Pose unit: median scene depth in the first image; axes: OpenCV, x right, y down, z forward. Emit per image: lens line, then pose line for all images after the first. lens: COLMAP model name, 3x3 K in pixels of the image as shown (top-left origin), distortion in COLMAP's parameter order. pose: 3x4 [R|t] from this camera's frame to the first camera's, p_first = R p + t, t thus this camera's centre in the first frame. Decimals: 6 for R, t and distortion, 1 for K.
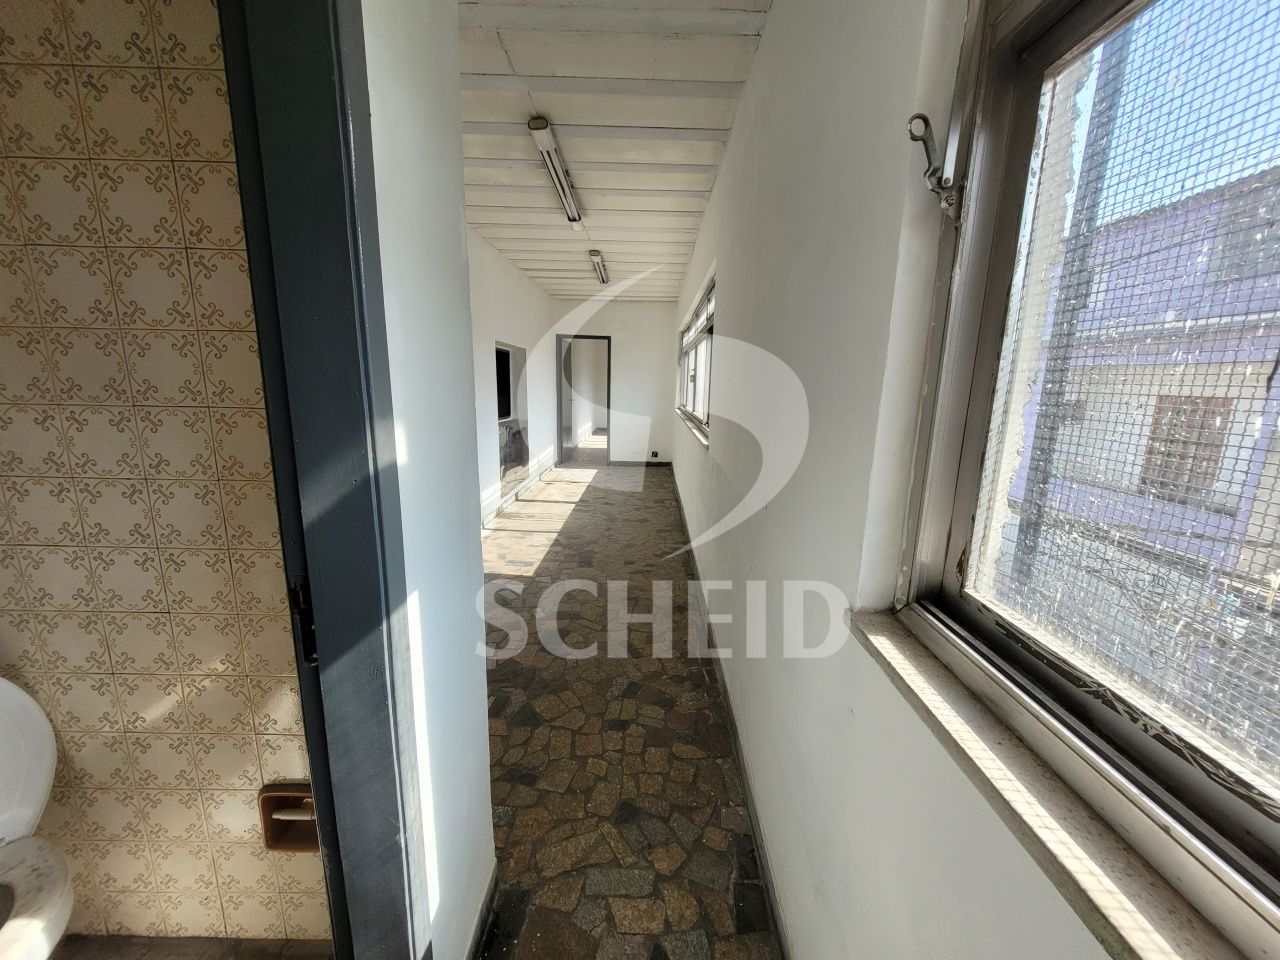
lens RADIAL K [[508.2, 0, 641.7], [0, 508.2, 480.7], [0, 0, 1]] dist [-0.000925, -0.000803]
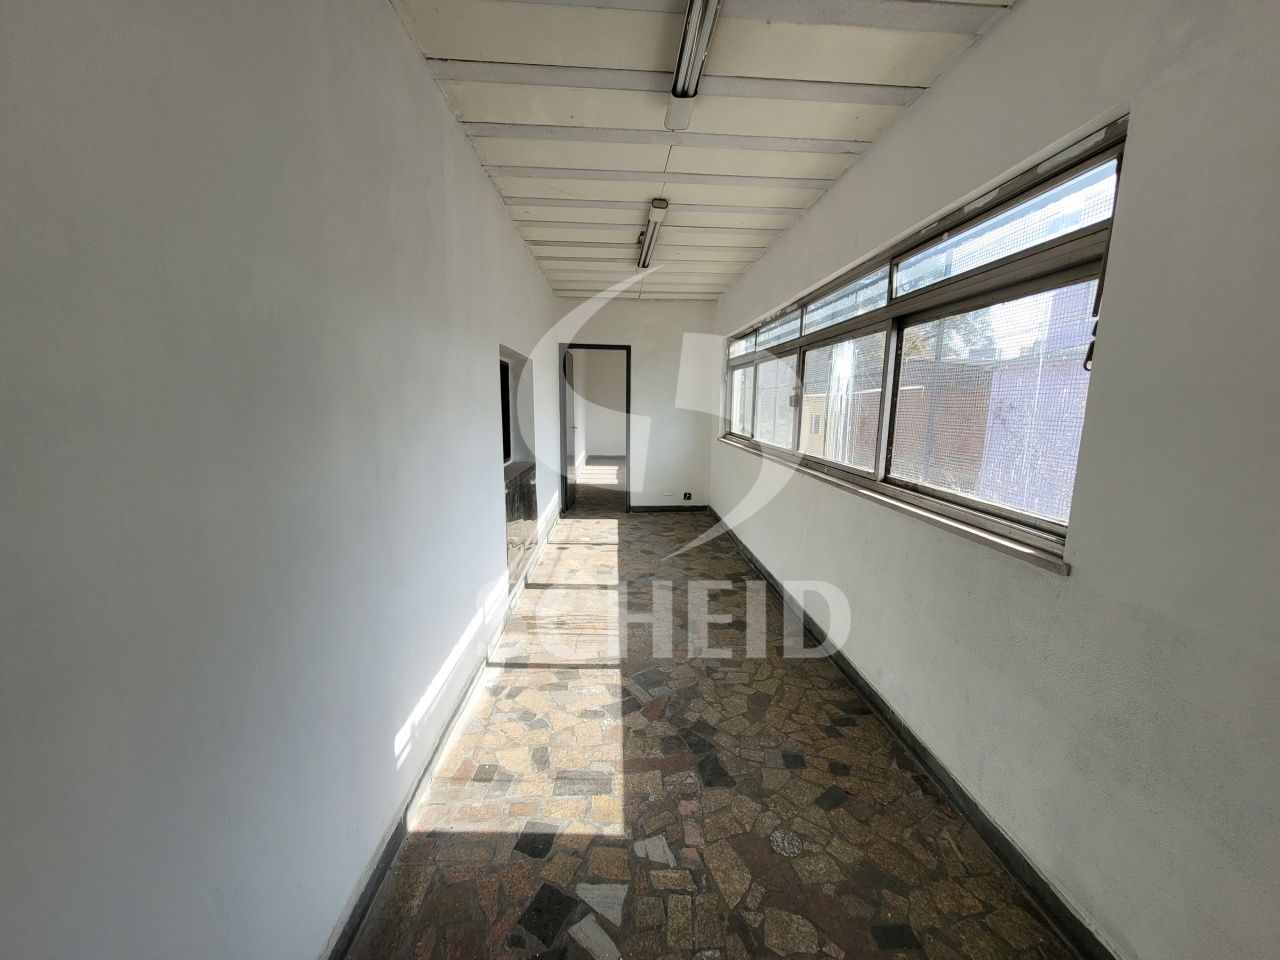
lens RADIAL K [[508.2, 0, 641.7], [0, 508.2, 480.7], [0, 0, 1]] dist [-0.000925, -0.000803]
pose [[0.997450, -0.014732, 0.069835, -0.150592], [0.017299, 0.999192, -0.036288, -0.075323], [-0.069244, 0.037403, 0.996898, 0.354243]]
